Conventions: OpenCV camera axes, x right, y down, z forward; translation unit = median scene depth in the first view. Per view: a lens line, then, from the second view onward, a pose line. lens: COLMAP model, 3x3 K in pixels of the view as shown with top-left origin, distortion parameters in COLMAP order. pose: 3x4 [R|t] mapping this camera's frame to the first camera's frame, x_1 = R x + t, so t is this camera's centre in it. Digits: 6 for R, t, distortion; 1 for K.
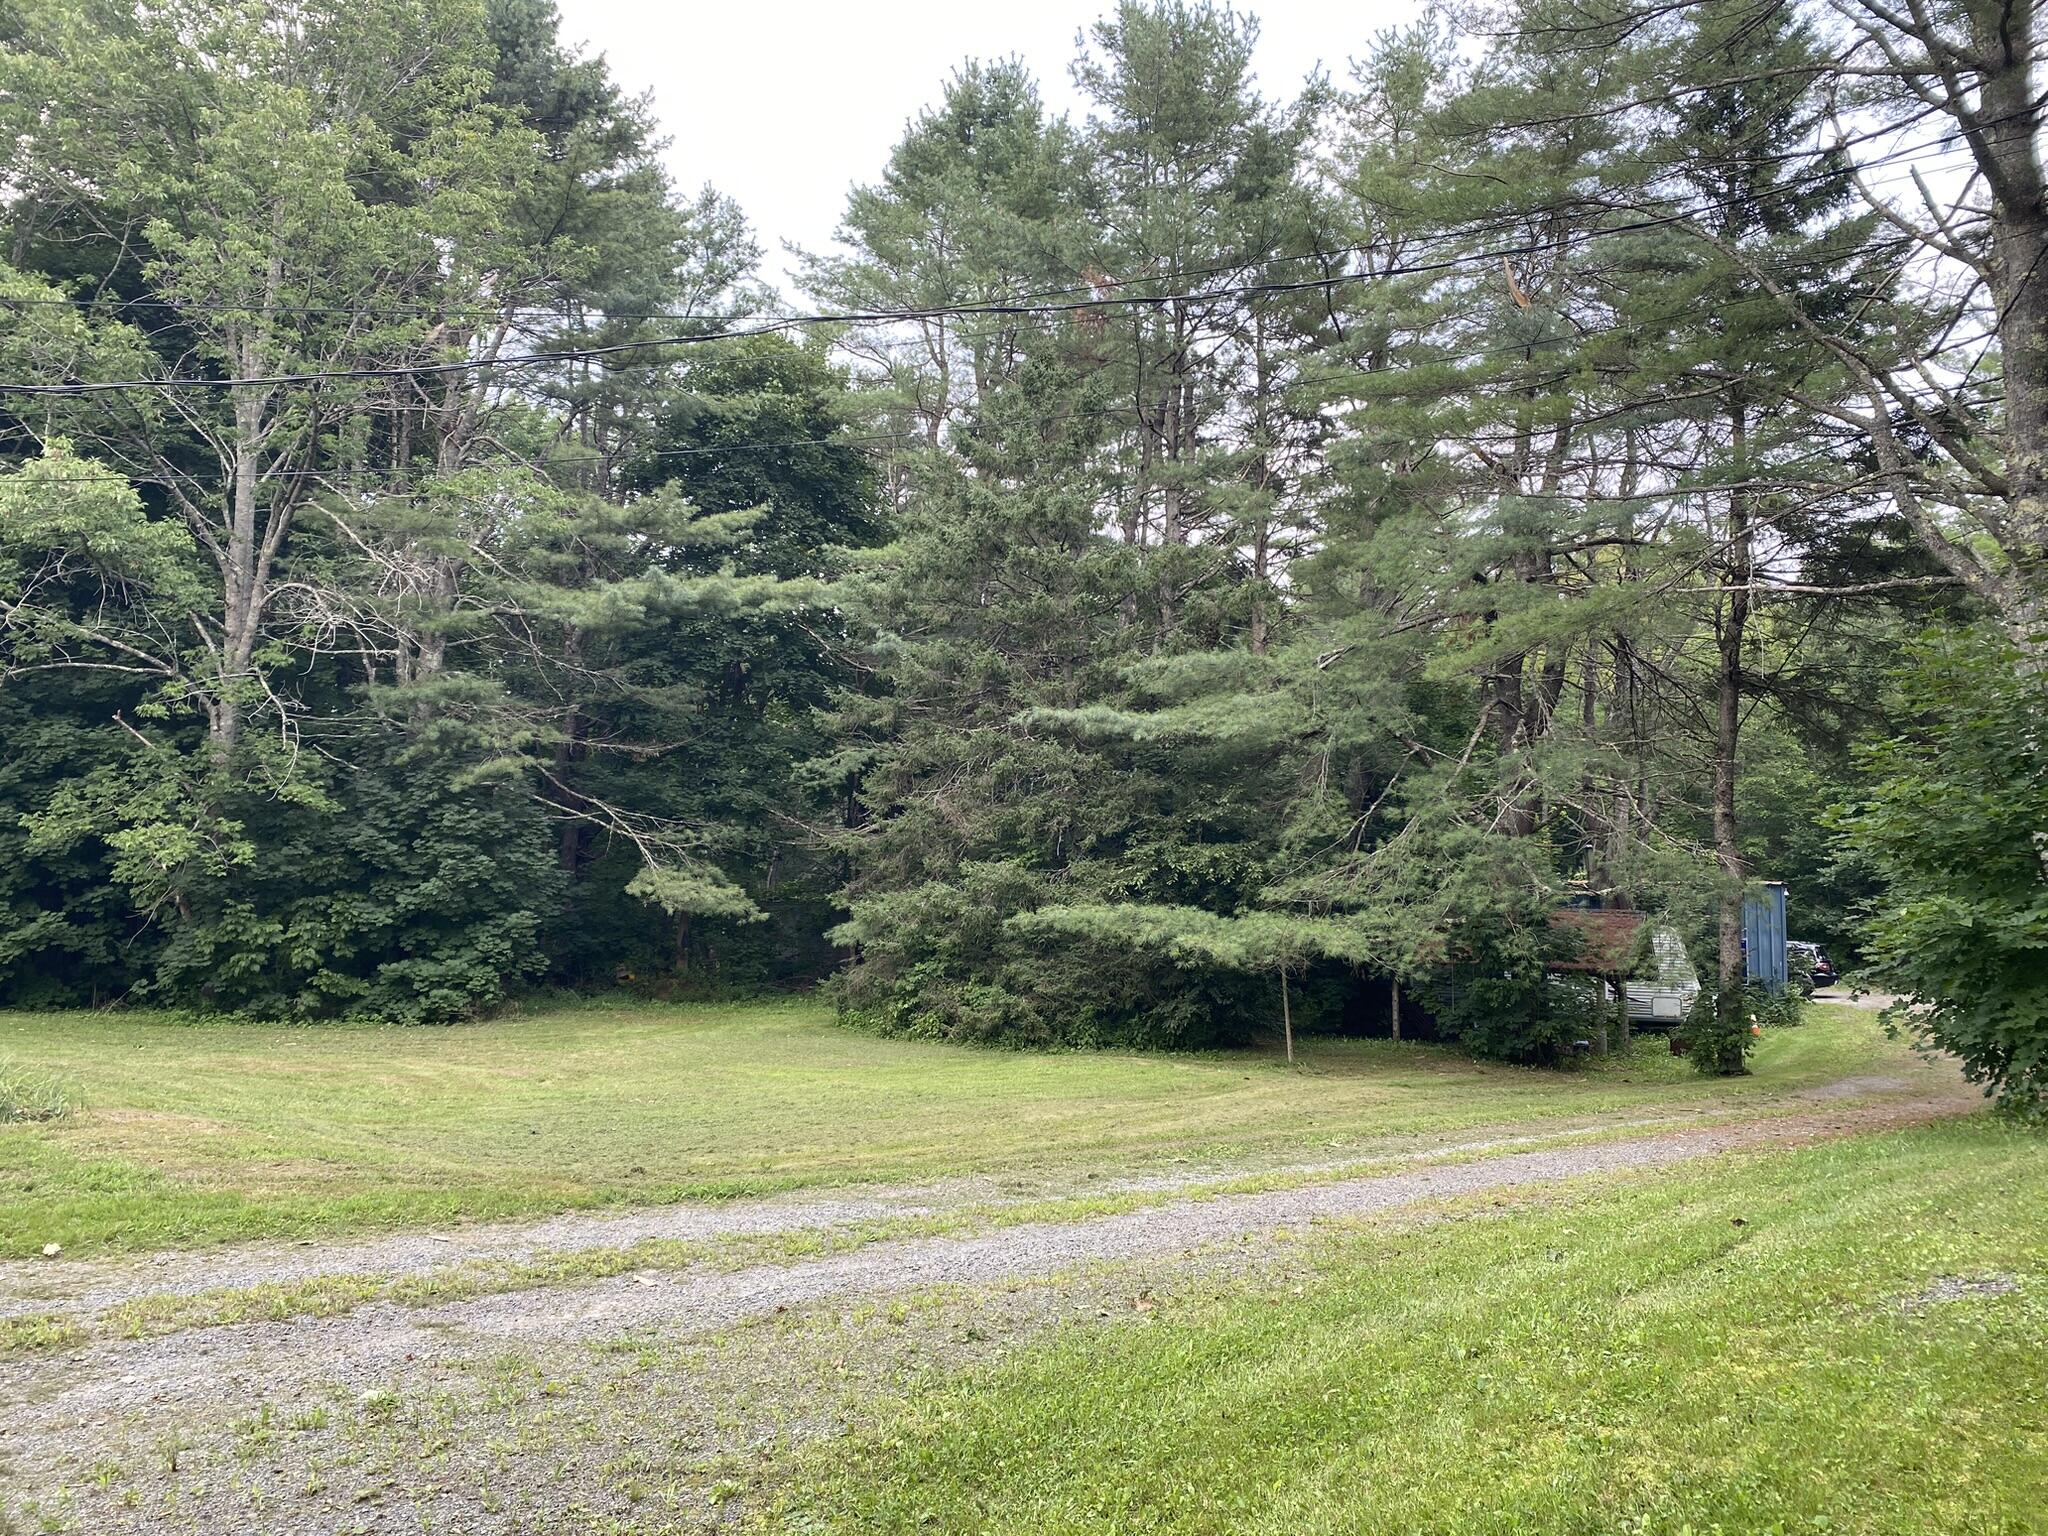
lens RADIAL K [[1558.0, 0, 1024.0], [0, 1558.0, 768.0], [0, 0, 1]] dist [0.132348, -0.190883]
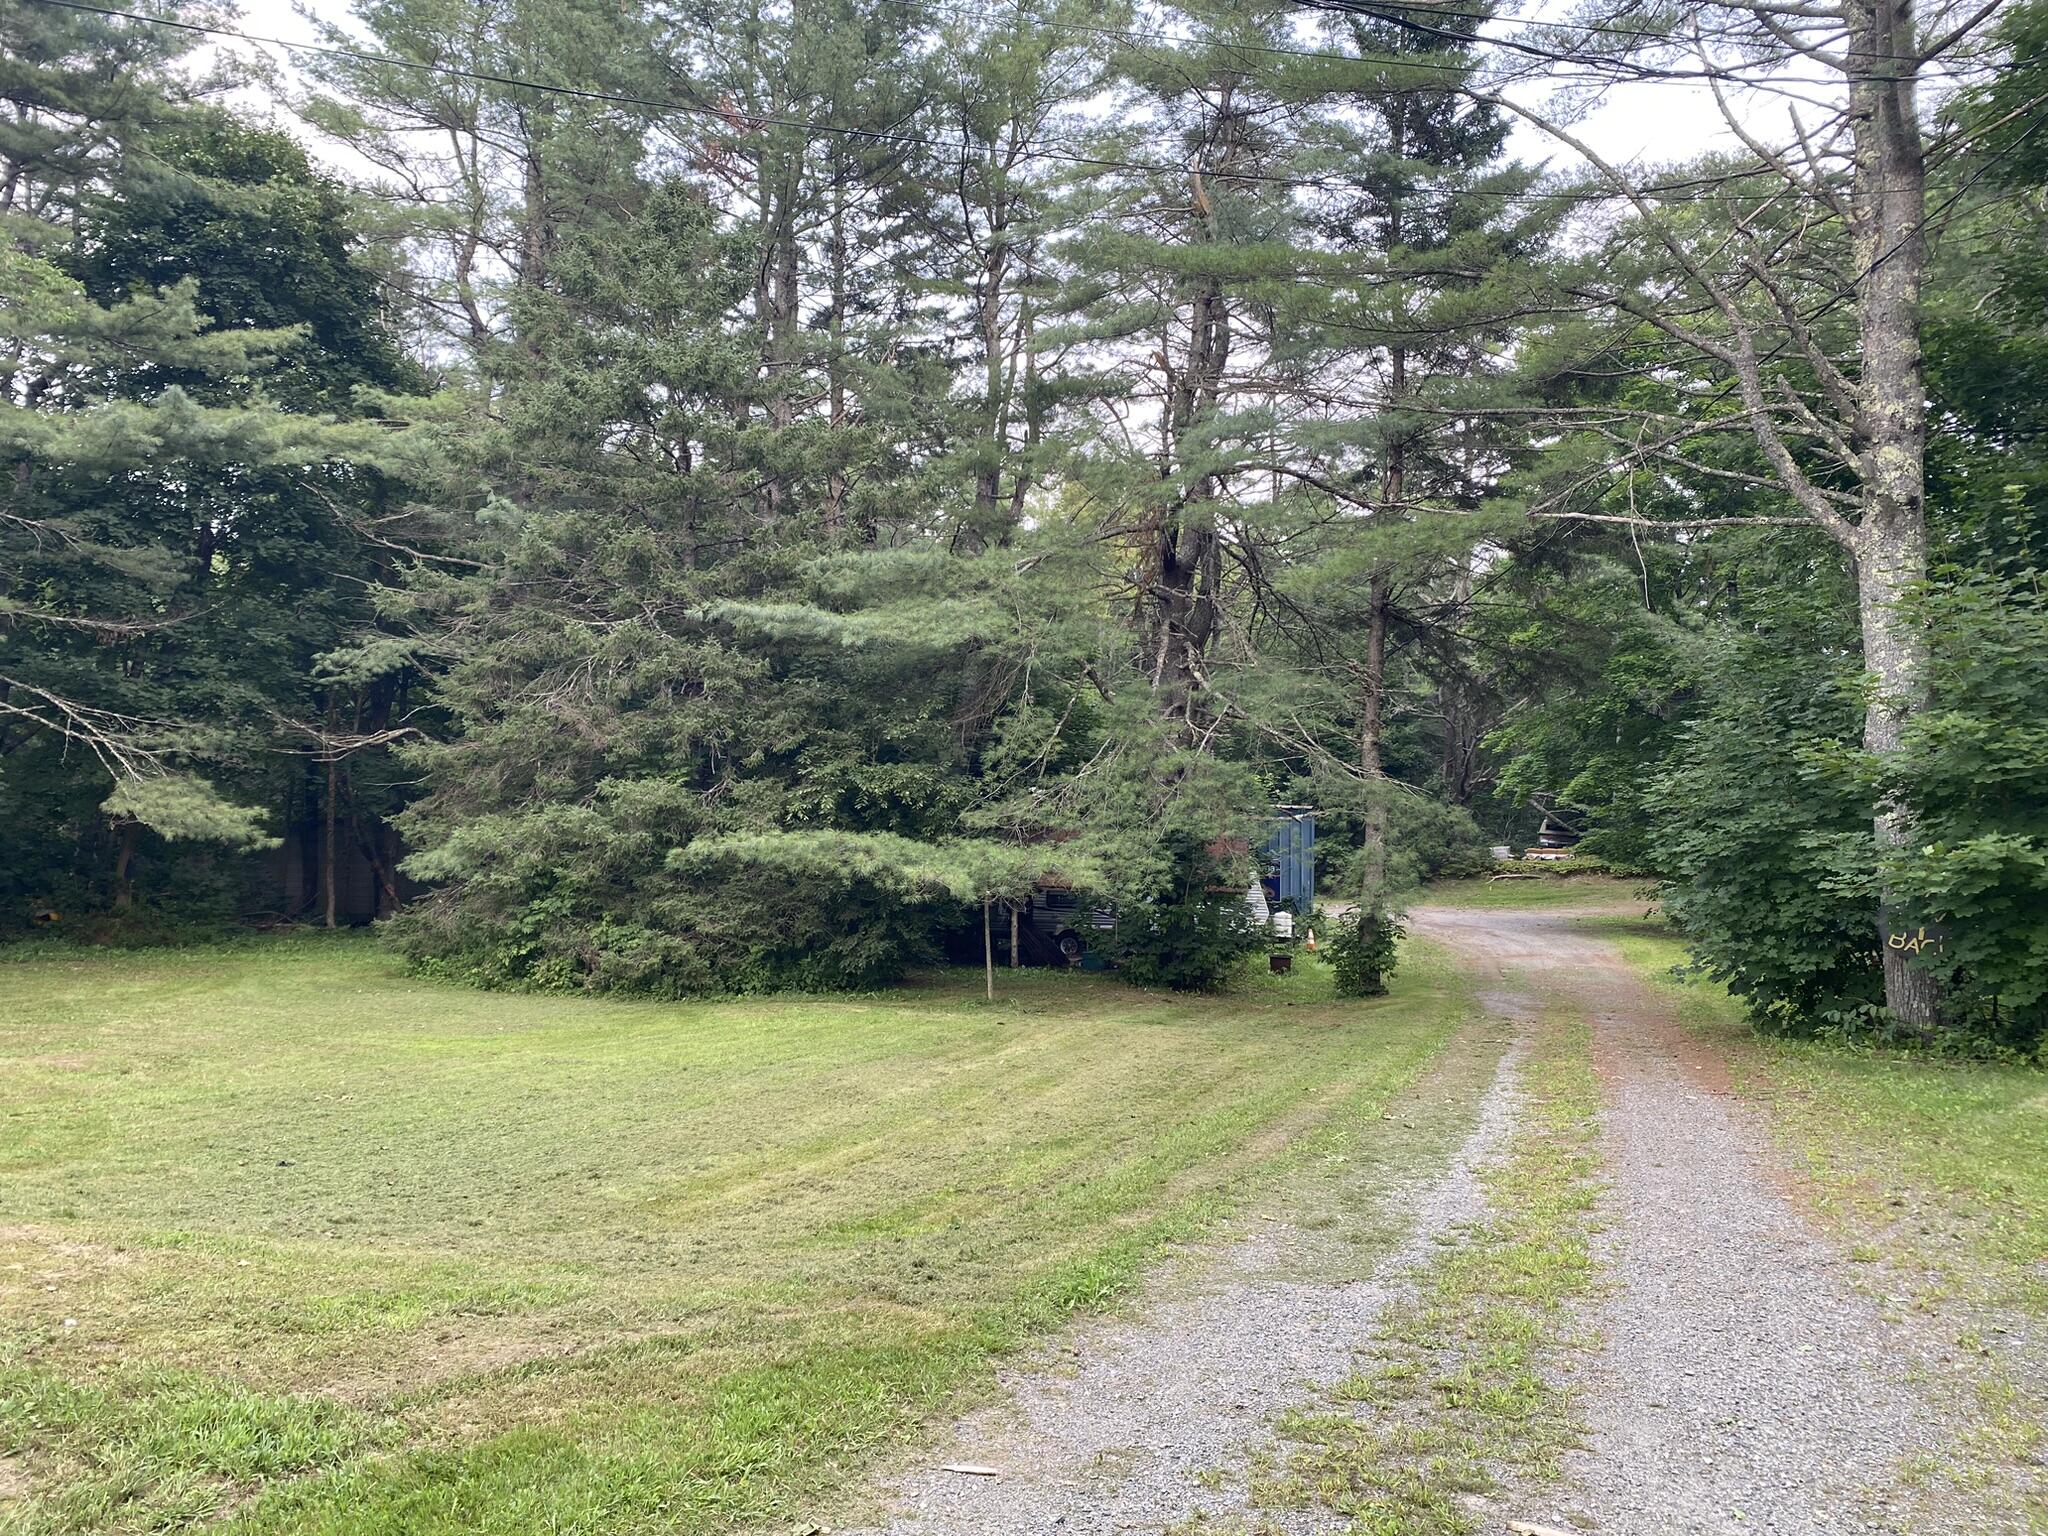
lens RADIAL K [[1571.7, 0, 1041.0], [0, 1571.7, 771.7], [0, 0, 1]] dist [0.034439, -0.036181]
pose [[0.925545, 0.013551, 0.378395, -0.141714], [-0.034841, 0.998168, 0.049474, 0.005573], [-0.377032, -0.058974, 0.924321, 0.128290]]
